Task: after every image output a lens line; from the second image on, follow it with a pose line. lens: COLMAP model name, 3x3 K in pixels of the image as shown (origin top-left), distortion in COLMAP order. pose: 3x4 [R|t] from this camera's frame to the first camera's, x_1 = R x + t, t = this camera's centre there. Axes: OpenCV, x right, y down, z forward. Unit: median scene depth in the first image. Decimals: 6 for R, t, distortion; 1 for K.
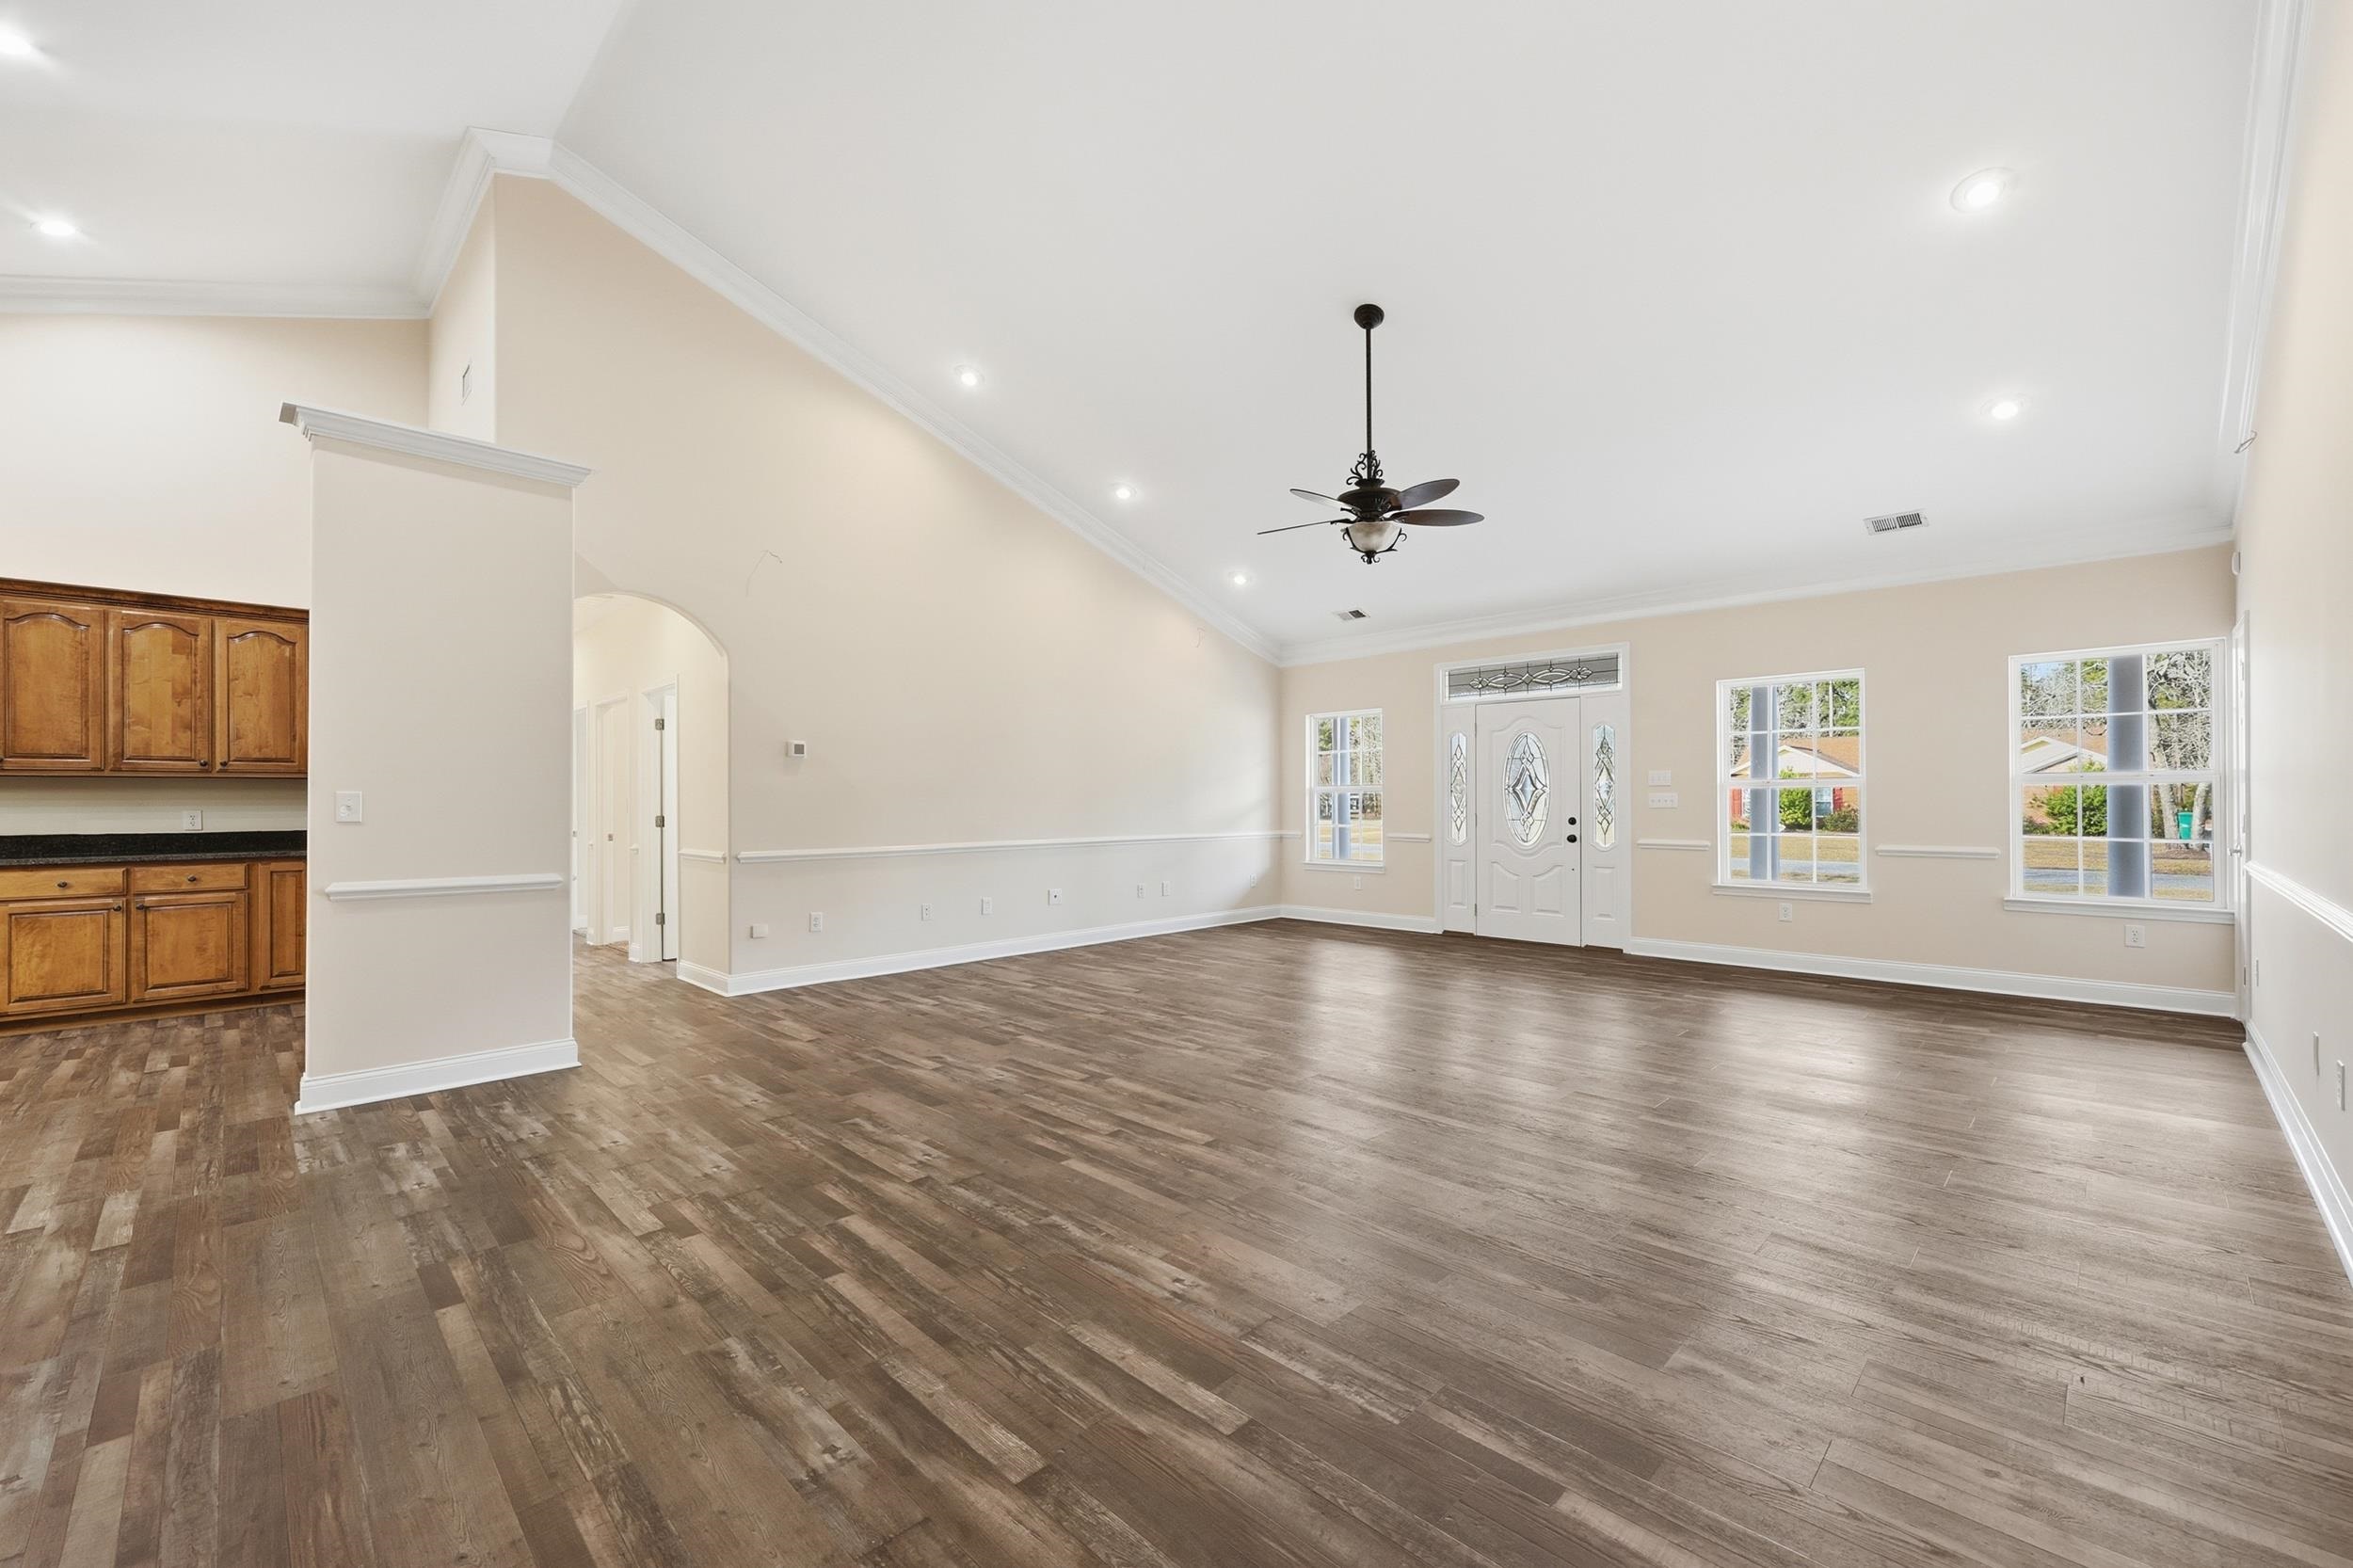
lens RADIAL K [[953.3, 0, 1176.8], [0, 953.3, 791.2], [0, 0, 1]] dist [-0.003885, 0.001217]
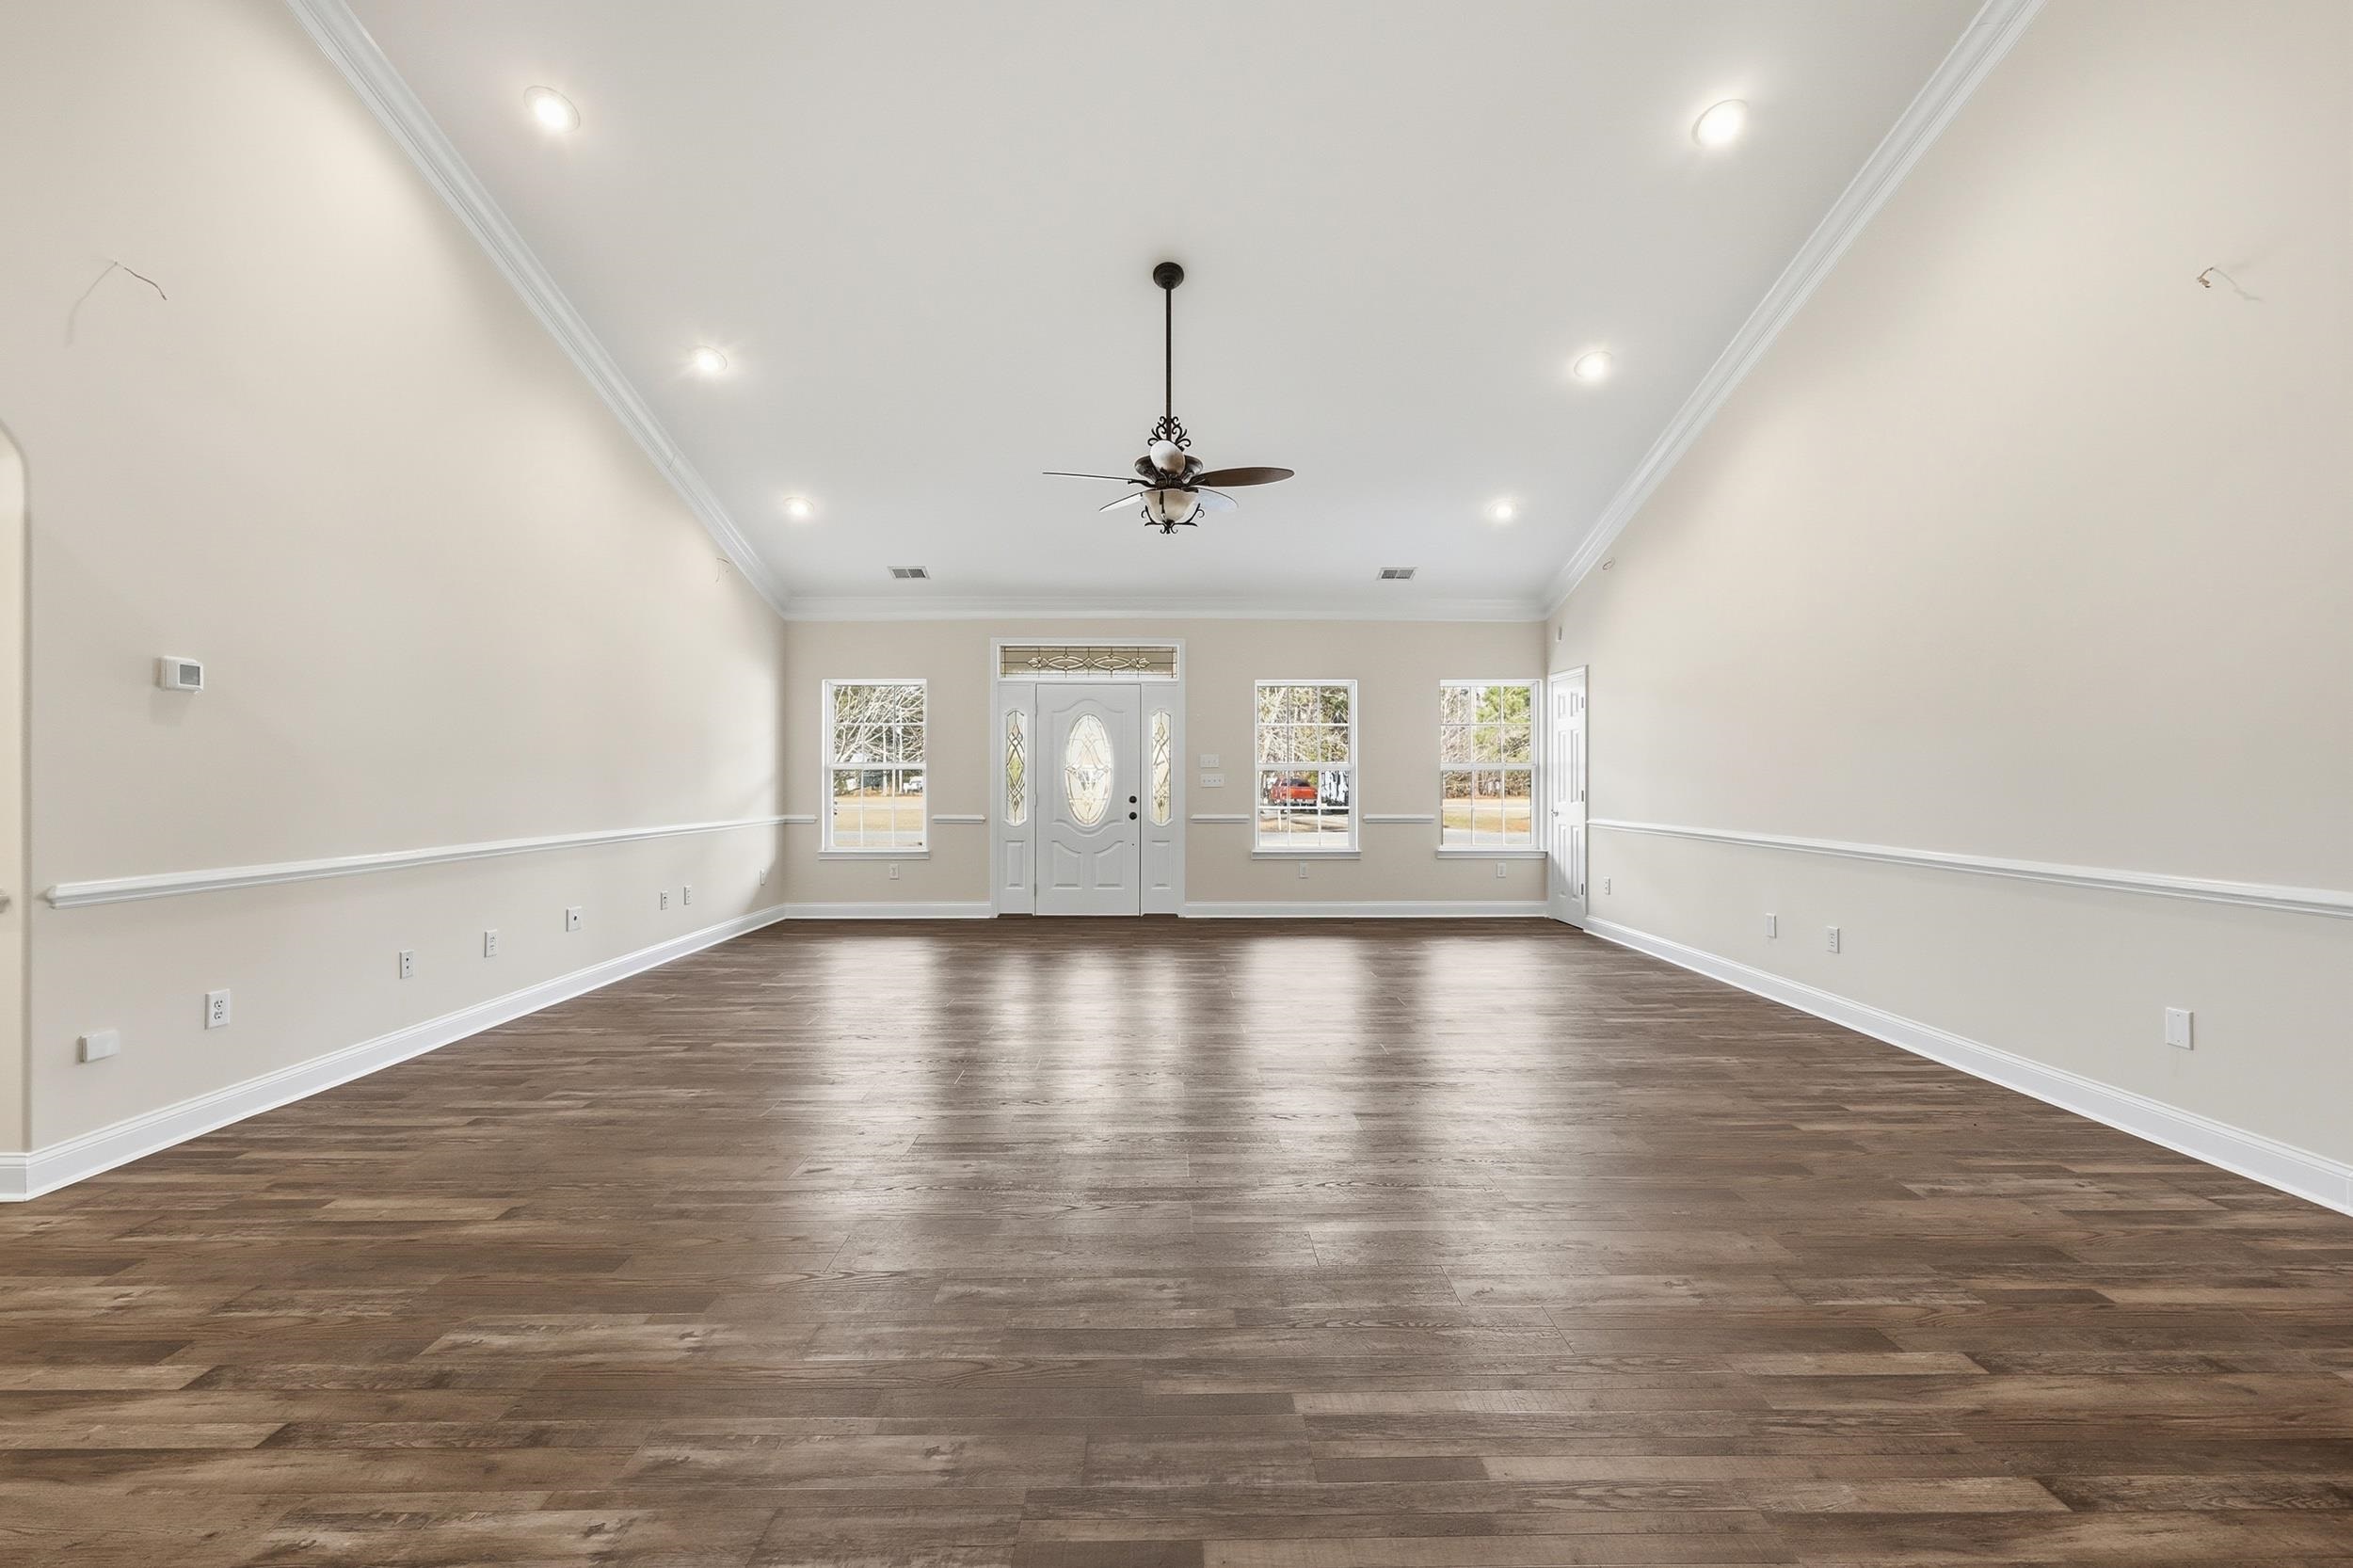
lens RADIAL K [[953.3, 0, 1178.6], [0, 953.3, 770.3], [0, 0, 1]] dist [-0.003885, 0.001217]
pose [[0.697467, 0.010330, 0.716542, -0.451368], [-0.009851, 0.999940, -0.004826, 0.004762], [-0.716549, -0.003692, 0.697527, 0.304105]]
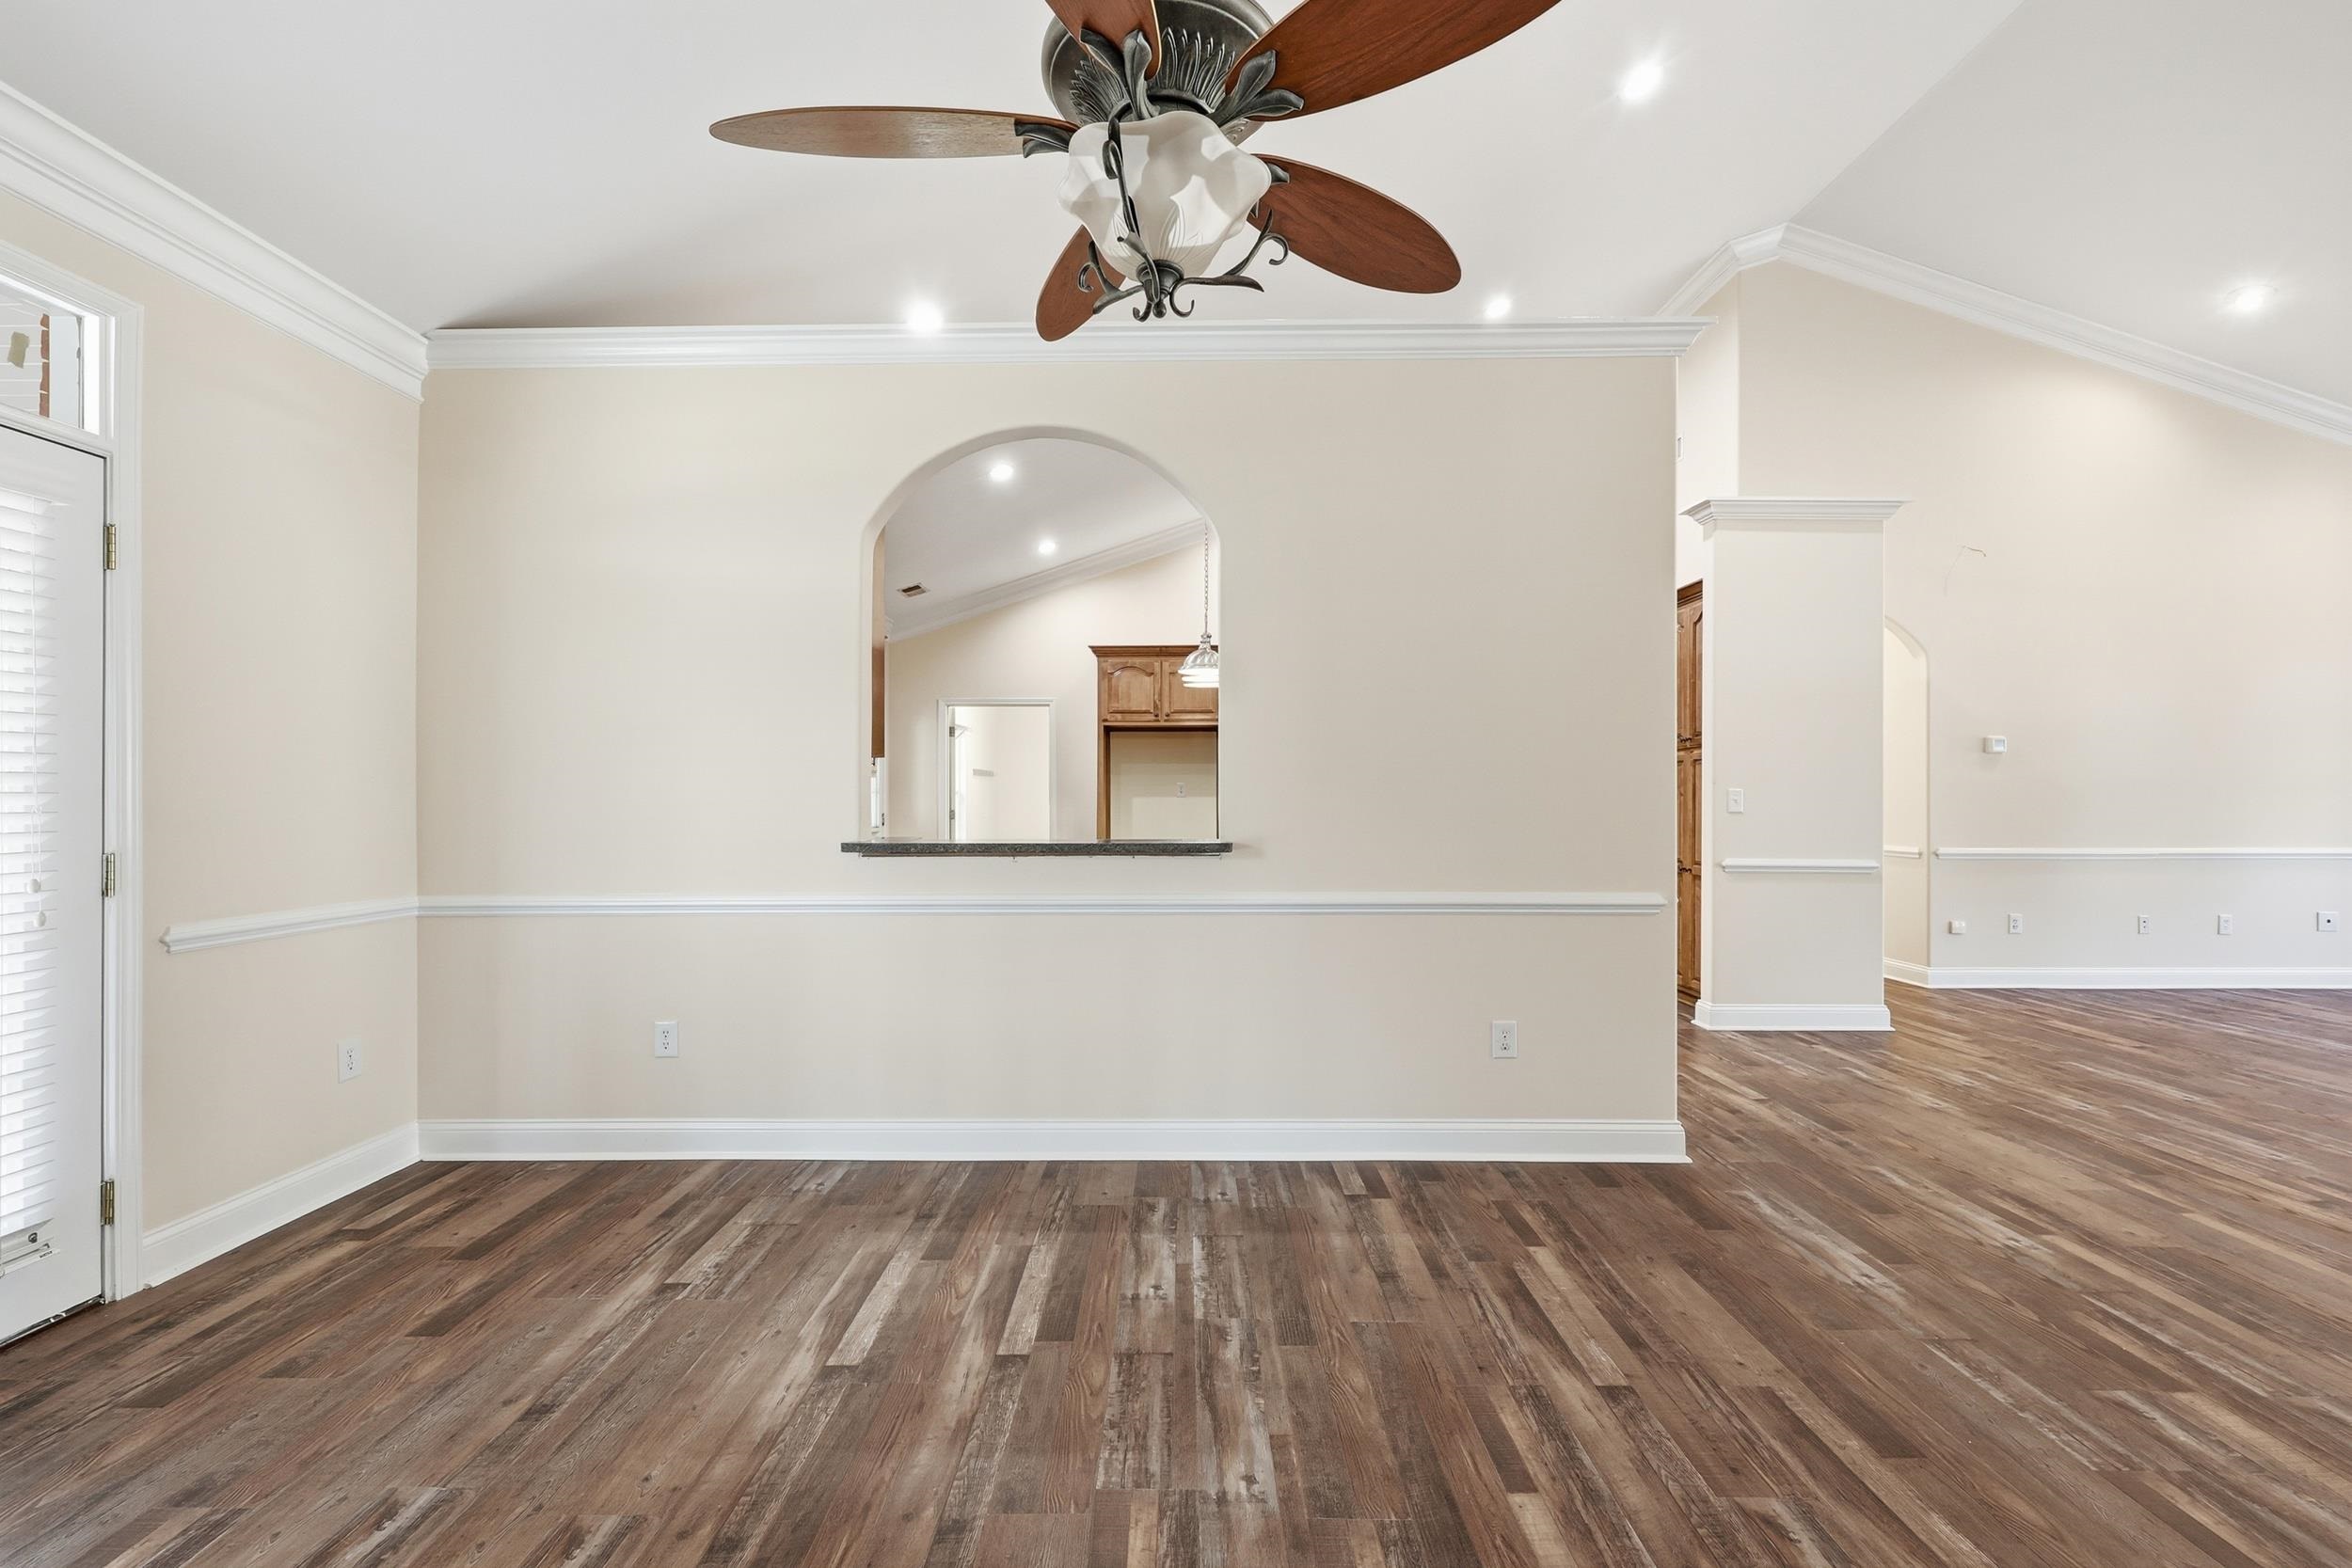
lens RADIAL K [[952.8, 0, 1182.2], [0, 952.8, 795.1], [0, 0, 1]] dist [-0.003885, 0.001217]
pose [[0.704878, 0.003067, -0.709322, -0.340524], [0.001684, 0.999981, 0.005997, 0.000112], [0.709327, -0.005422, 0.704859, -0.318897]]
